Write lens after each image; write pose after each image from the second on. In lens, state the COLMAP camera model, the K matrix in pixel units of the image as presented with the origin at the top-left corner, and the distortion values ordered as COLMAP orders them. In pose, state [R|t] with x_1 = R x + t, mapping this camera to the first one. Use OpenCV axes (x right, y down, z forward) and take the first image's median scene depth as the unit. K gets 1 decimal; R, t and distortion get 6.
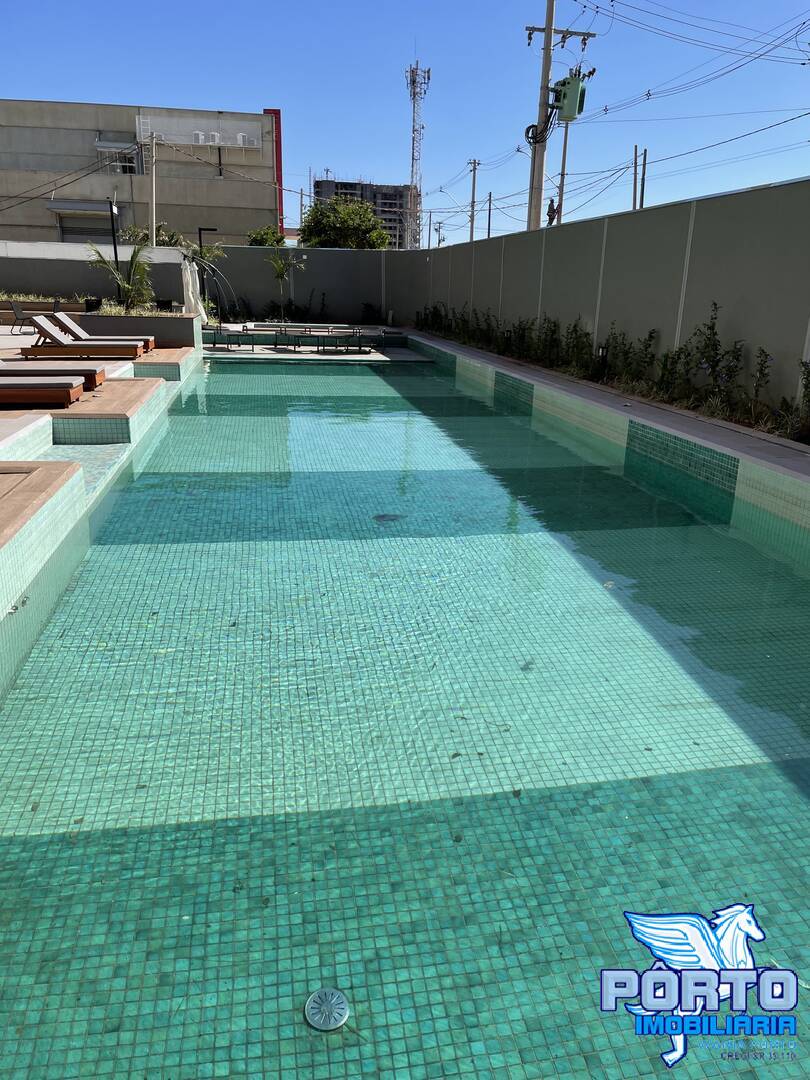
lens RADIAL K [[831.3, 0, 396.5], [0, 831.3, 530.5], [0, 0, 1]] dist [0.087275, -0.120523]
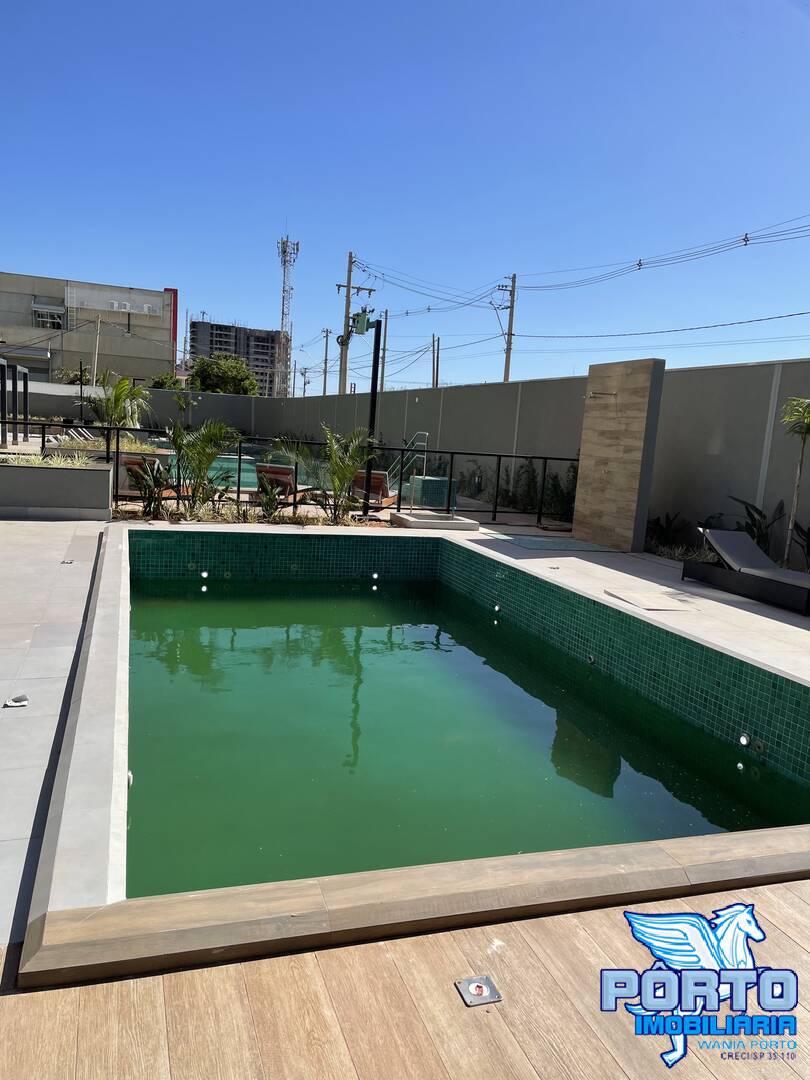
lens RADIAL K [[831.3, 0, 424.8], [0, 831.3, 553.8], [0, 0, 1]] dist [0.087275, -0.120523]
pose [[0.982444, 0.017214, 0.185764, 0.009195], [0.006706, 0.991832, -0.127377, 0.101174], [-0.186440, 0.126387, 0.974303, -0.352648]]
